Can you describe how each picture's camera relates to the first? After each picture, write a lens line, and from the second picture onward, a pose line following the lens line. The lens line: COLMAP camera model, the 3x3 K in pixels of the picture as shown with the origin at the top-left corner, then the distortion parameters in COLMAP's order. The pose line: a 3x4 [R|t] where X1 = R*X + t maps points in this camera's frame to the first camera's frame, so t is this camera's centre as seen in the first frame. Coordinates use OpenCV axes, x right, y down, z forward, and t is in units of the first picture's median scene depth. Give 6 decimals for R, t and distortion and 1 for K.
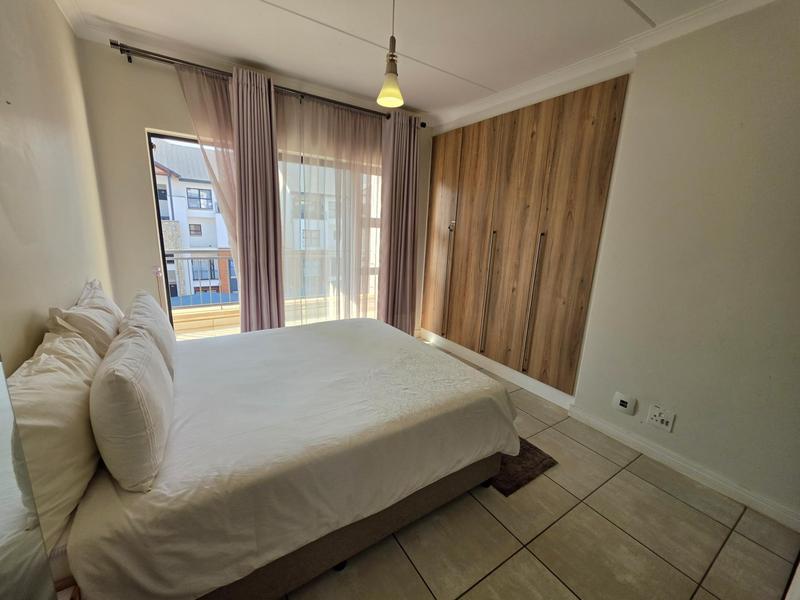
lens RADIAL K [[323.1, 0, 399.3], [0, 323.1, 296.7], [0, 0, 1]] dist [-0.003416, -0.000318]
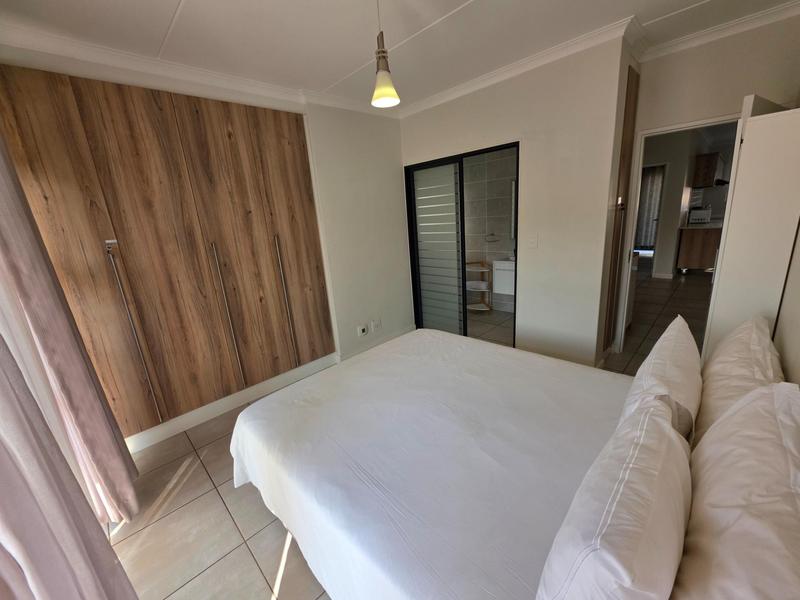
lens RADIAL K [[323.1, 0, 400.8], [0, 323.1, 299.9], [0, 0, 1]] dist [-0.003416, -0.000318]
pose [[-0.204574, -0.275925, 0.939156, -0.661232], [0.271037, 0.905966, 0.325214, -0.229841], [-0.940579, 0.321076, -0.110551, 0.755300]]
